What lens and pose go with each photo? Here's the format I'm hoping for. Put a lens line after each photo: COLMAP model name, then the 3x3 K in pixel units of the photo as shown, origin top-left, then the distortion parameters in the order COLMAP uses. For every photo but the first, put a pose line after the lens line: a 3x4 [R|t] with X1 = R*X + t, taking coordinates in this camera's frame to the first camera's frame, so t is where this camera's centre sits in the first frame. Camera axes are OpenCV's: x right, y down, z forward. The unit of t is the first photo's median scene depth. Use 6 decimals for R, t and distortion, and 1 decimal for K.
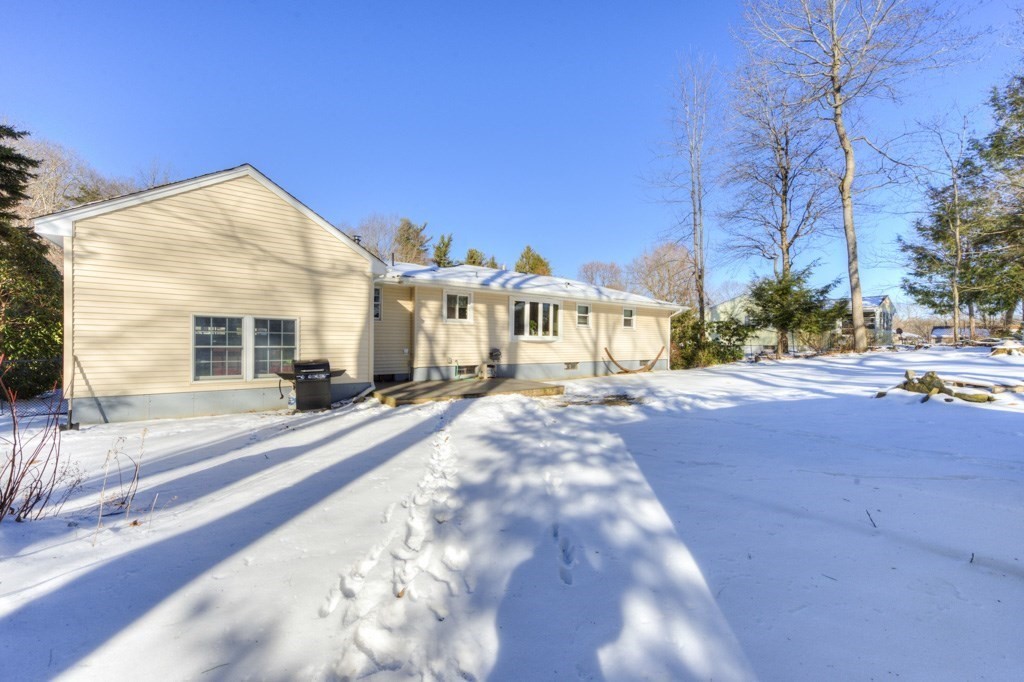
lens RADIAL K [[394.0, 0, 513.3], [0, 394.0, 353.0], [0, 0, 1]] dist [0.001826, 0.000031]
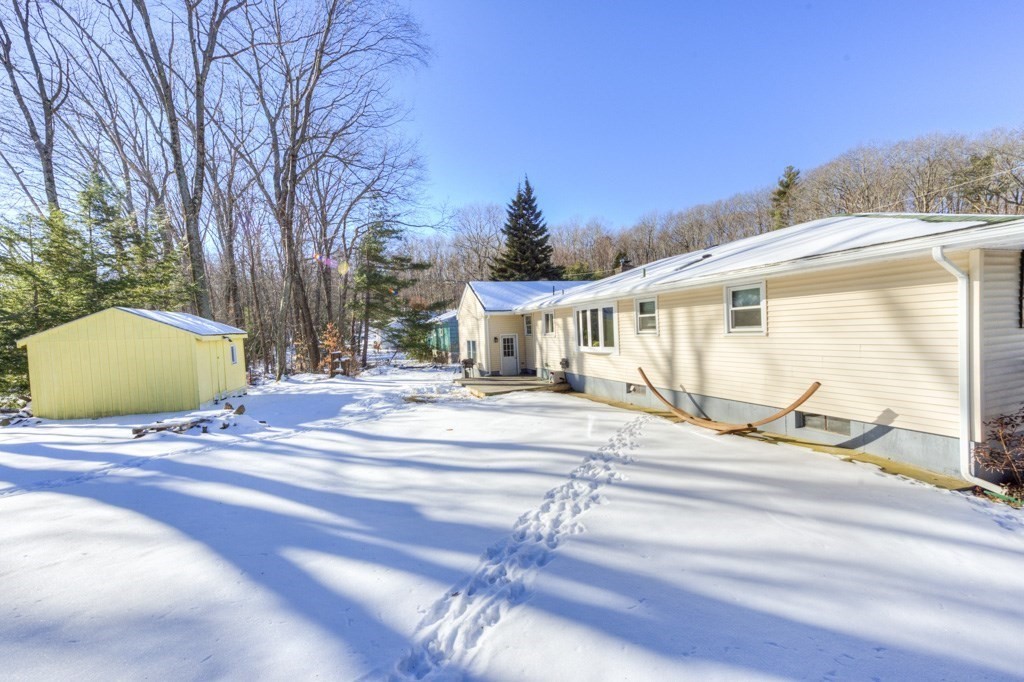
lens RADIAL K [[407.1, 0, 511.6], [0, 407.1, 329.5], [0, 0, 1]] dist [0.015204, -0.000172]
pose [[-0.251904, 0.001287, -0.967751, 1.142736], [0.013337, 0.999909, -0.002141, -0.094709], [0.967660, -0.013446, -0.251898, 1.213605]]
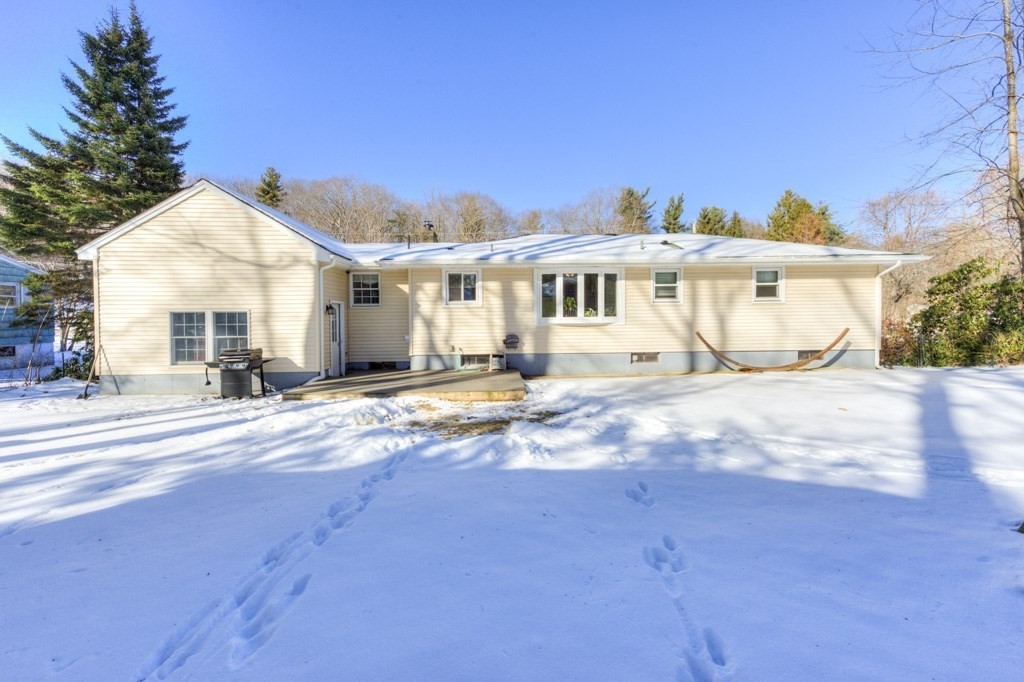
lens RADIAL K [[407.1, 0, 511.6], [0, 407.1, 329.5], [0, 0, 1]] dist [0.015204, -0.000172]
pose [[0.825381, 0.001248, -0.564575, 0.460985], [0.000897, 0.999993, 0.003523, -0.025755], [0.564576, -0.003414, 0.825374, 0.317039]]
